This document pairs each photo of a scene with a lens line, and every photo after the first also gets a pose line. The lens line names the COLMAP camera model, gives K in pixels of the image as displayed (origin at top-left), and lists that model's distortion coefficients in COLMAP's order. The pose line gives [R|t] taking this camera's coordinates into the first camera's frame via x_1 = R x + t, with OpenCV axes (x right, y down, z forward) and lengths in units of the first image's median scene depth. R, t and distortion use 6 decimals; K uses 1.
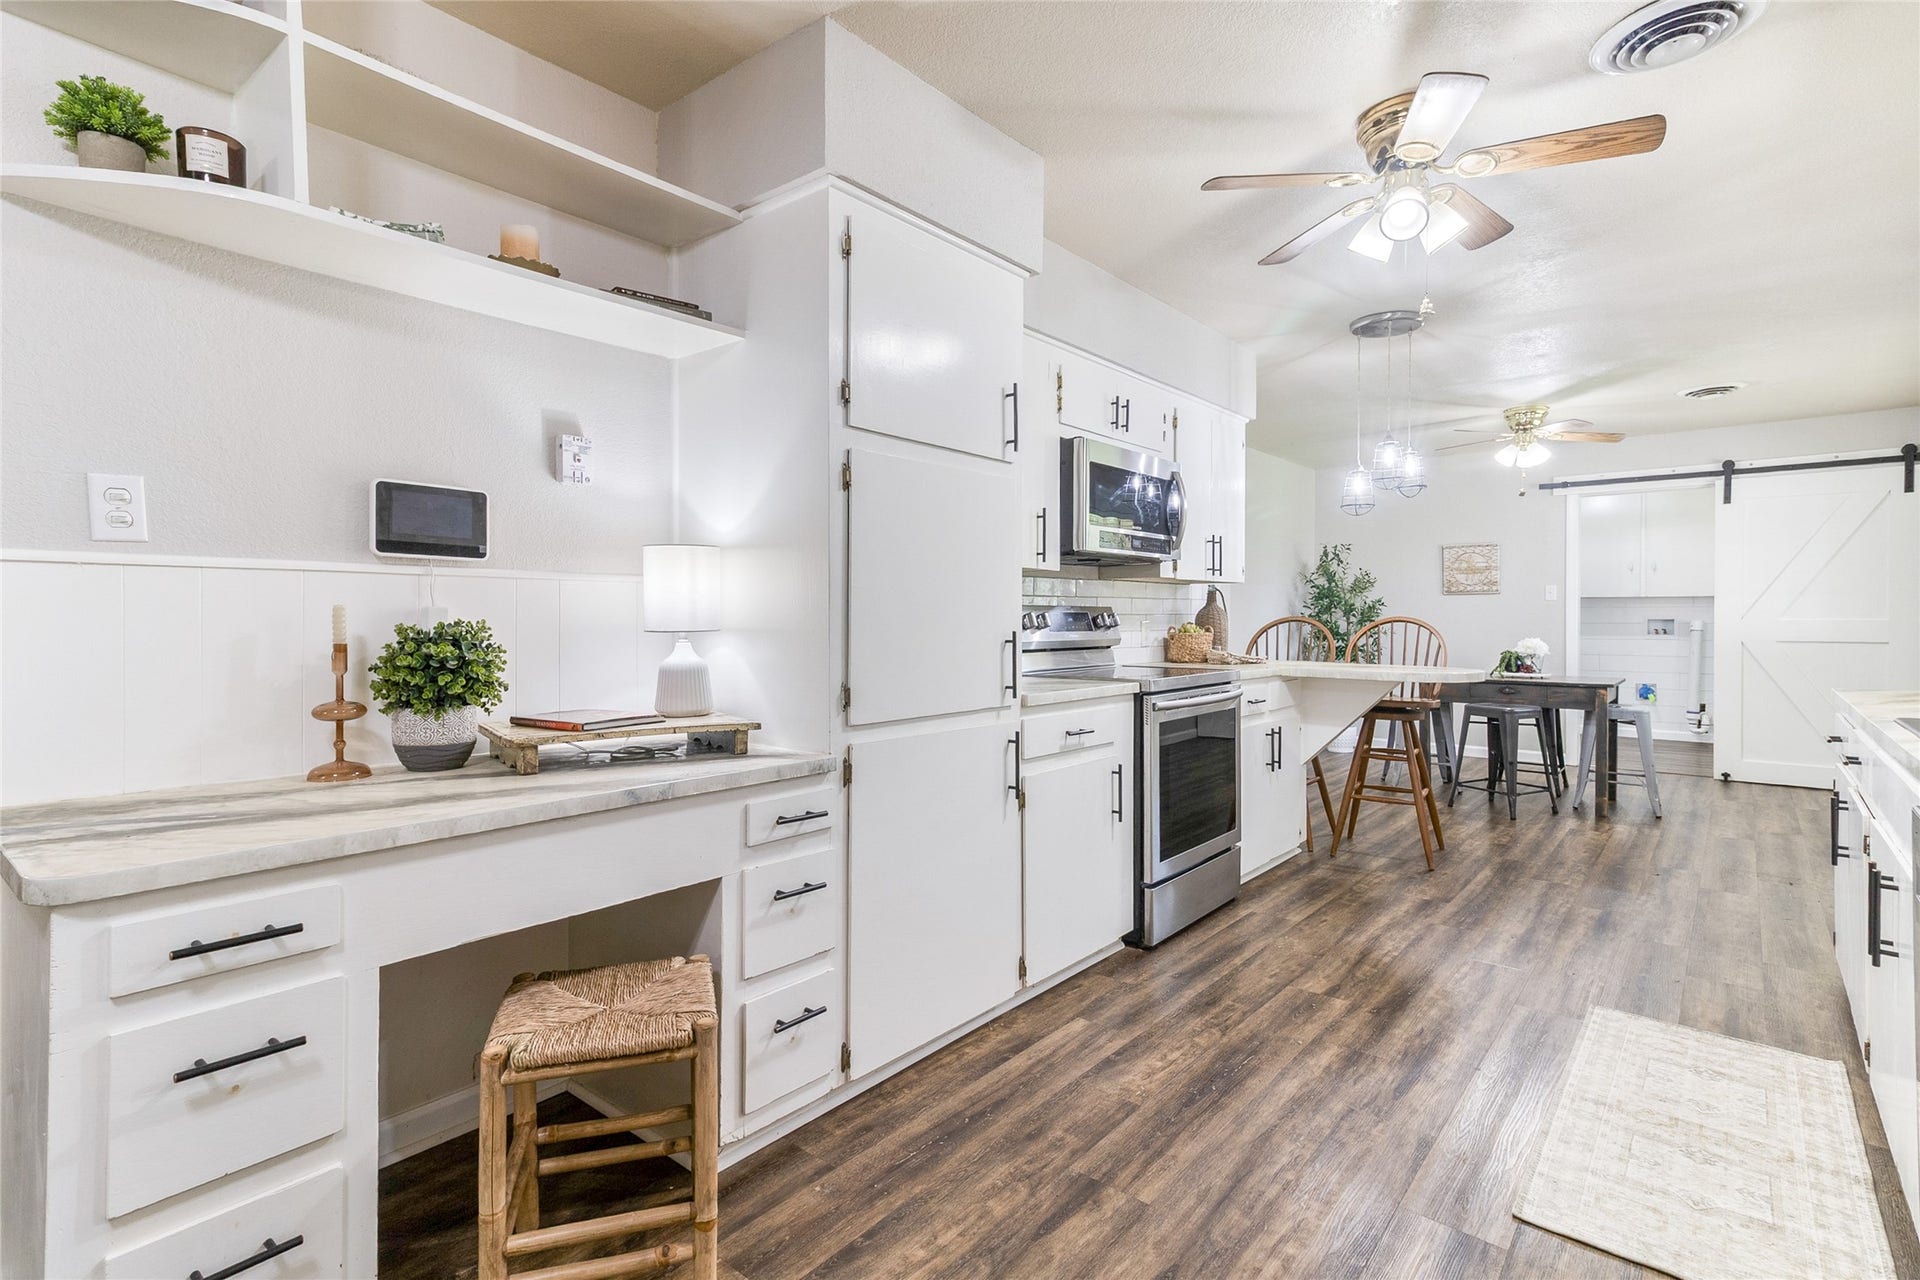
lens RADIAL K [[922.0, 0, 968.2], [0, 922.0, 625.1], [0, 0, 1]] dist [0.027034, 0.000271]
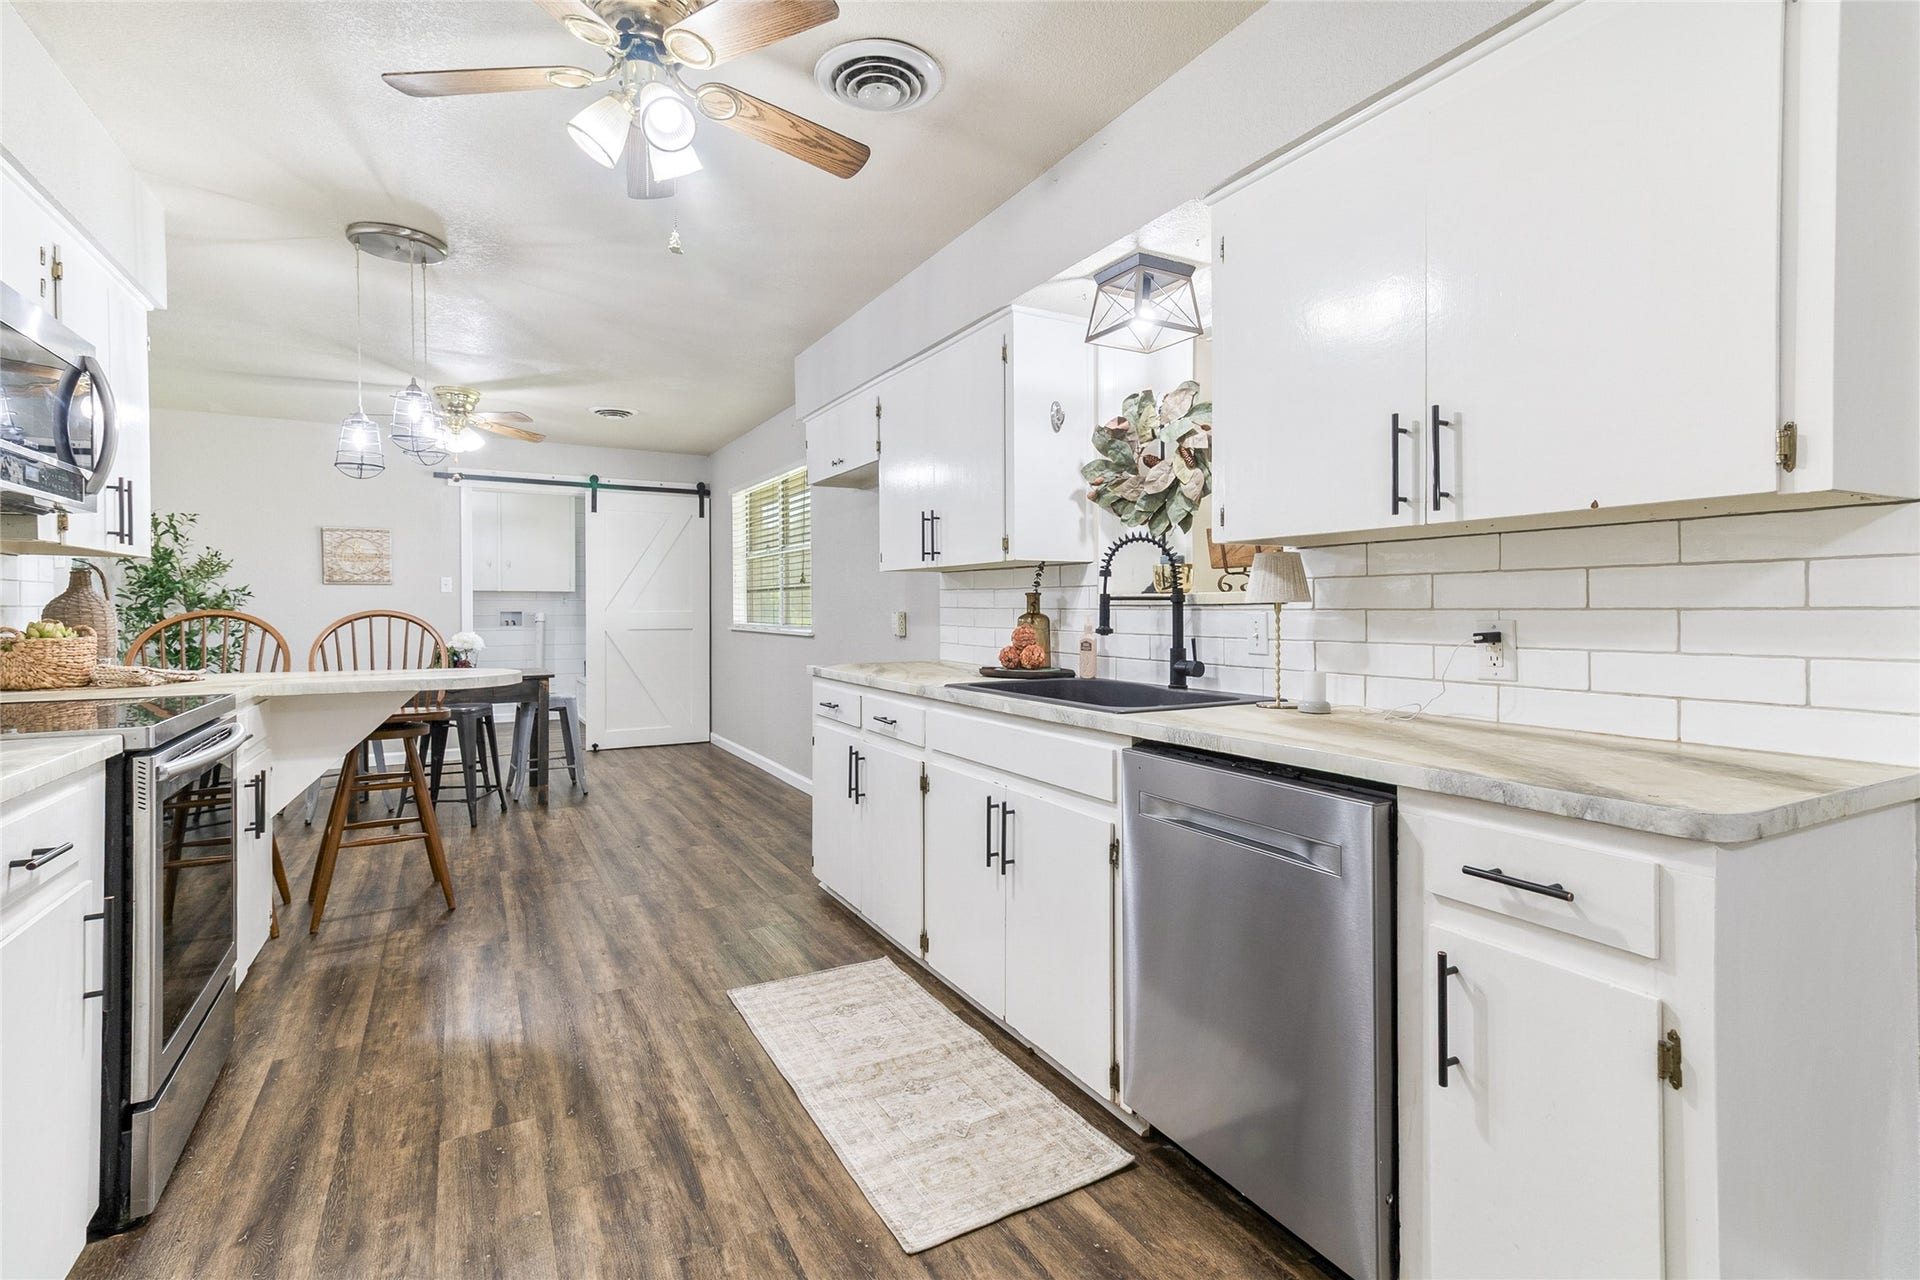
lens RADIAL K [[893.9, 0, 962.6], [0, 893.9, 613.2], [0, 0, 1]] dist [0.023712, 0.000247]
pose [[0.362617, -0.005391, 0.931923, -0.152815], [0.009843, 0.999950, 0.001954, -0.004940], [-0.931886, 0.008464, 0.362652, 0.410749]]
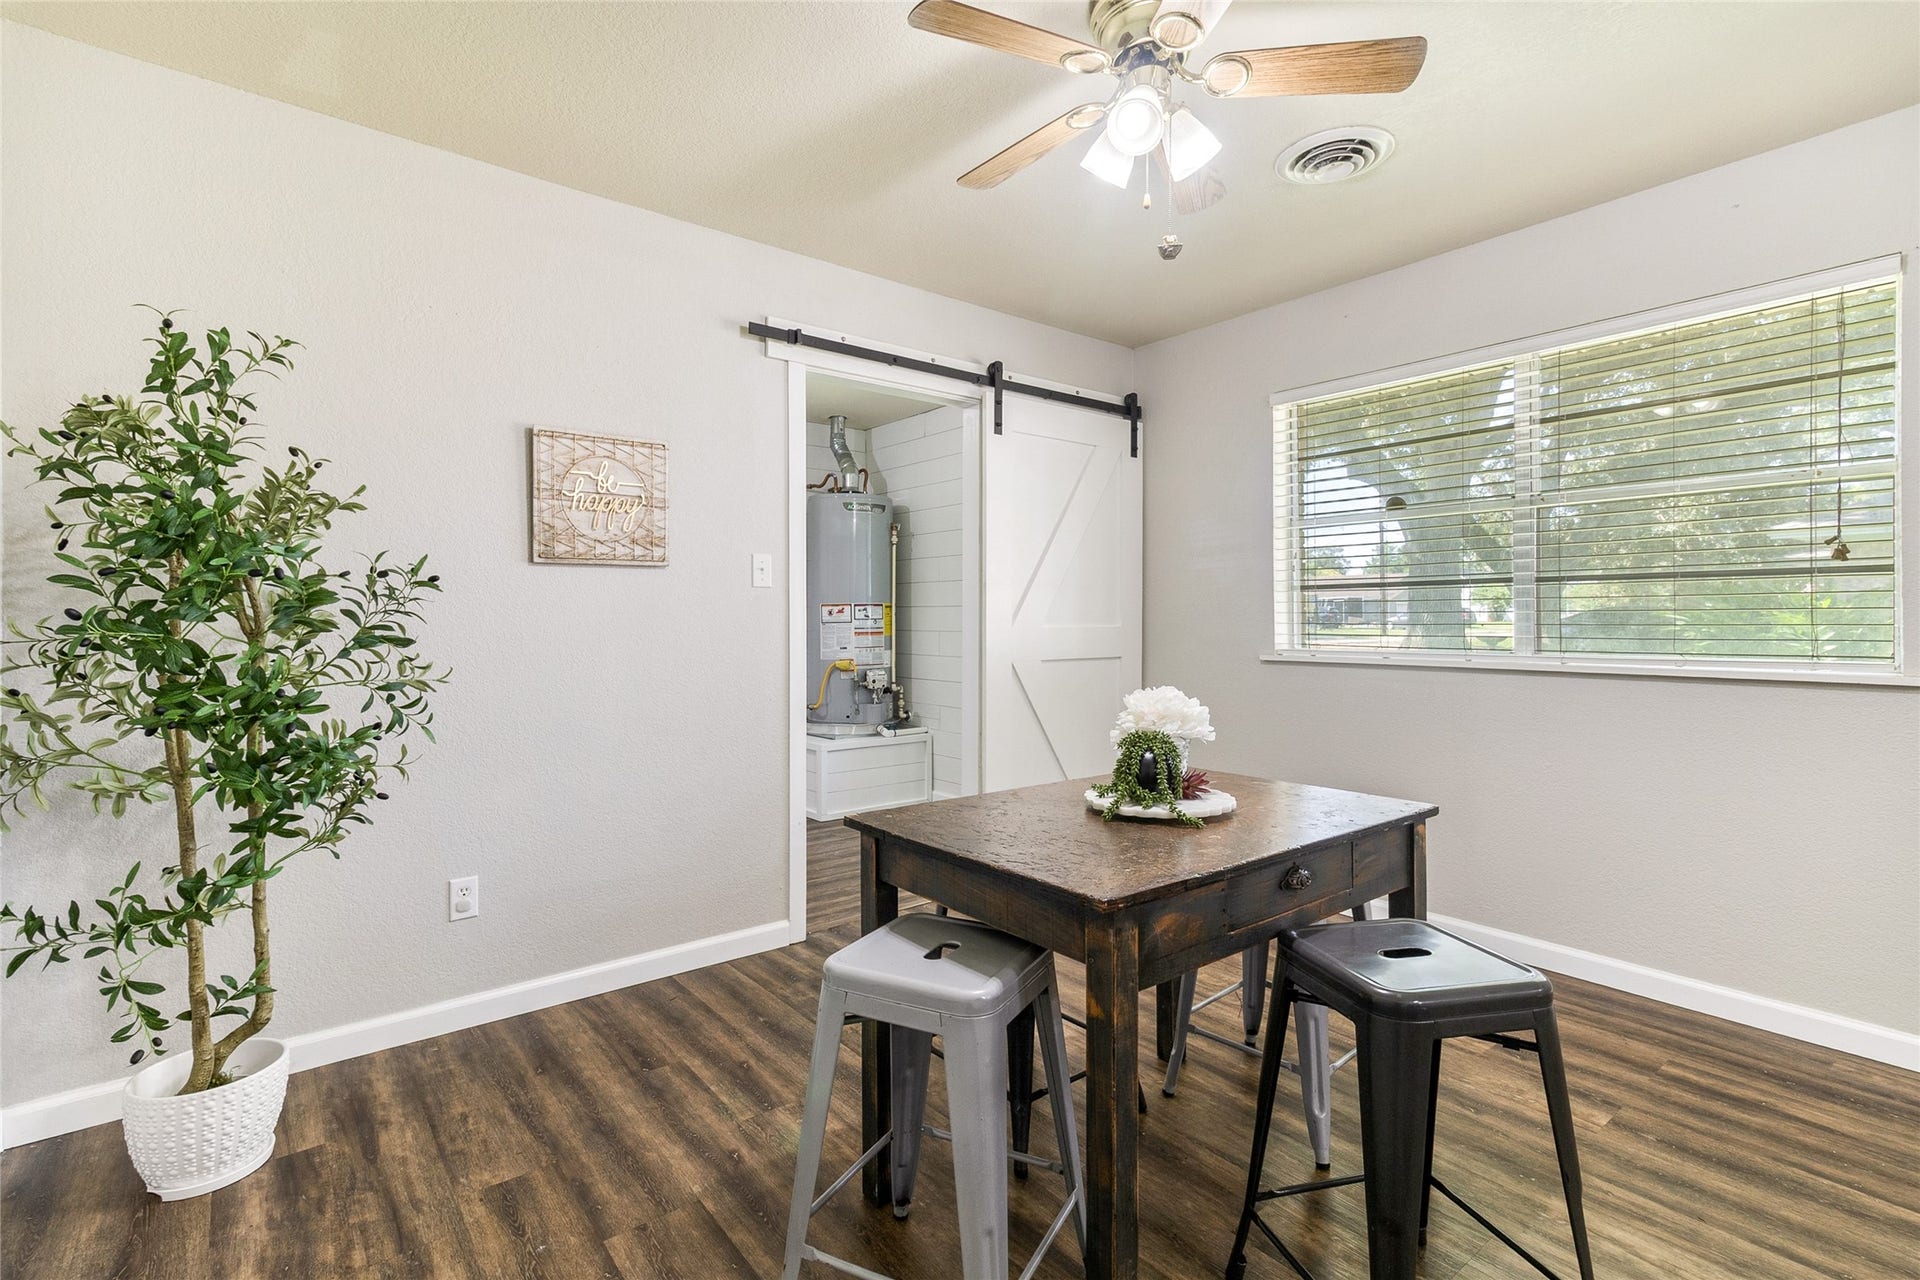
lens RADIAL K [[893.9, 0, 962.6], [0, 893.9, 613.2], [0, 0, 1]] dist [0.023712, 0.000247]
pose [[0.203285, 0.004472, 0.979109, 0.584304], [0.010312, 0.999924, -0.006708, -0.026996], [-0.979065, 0.011460, 0.203224, 2.170063]]
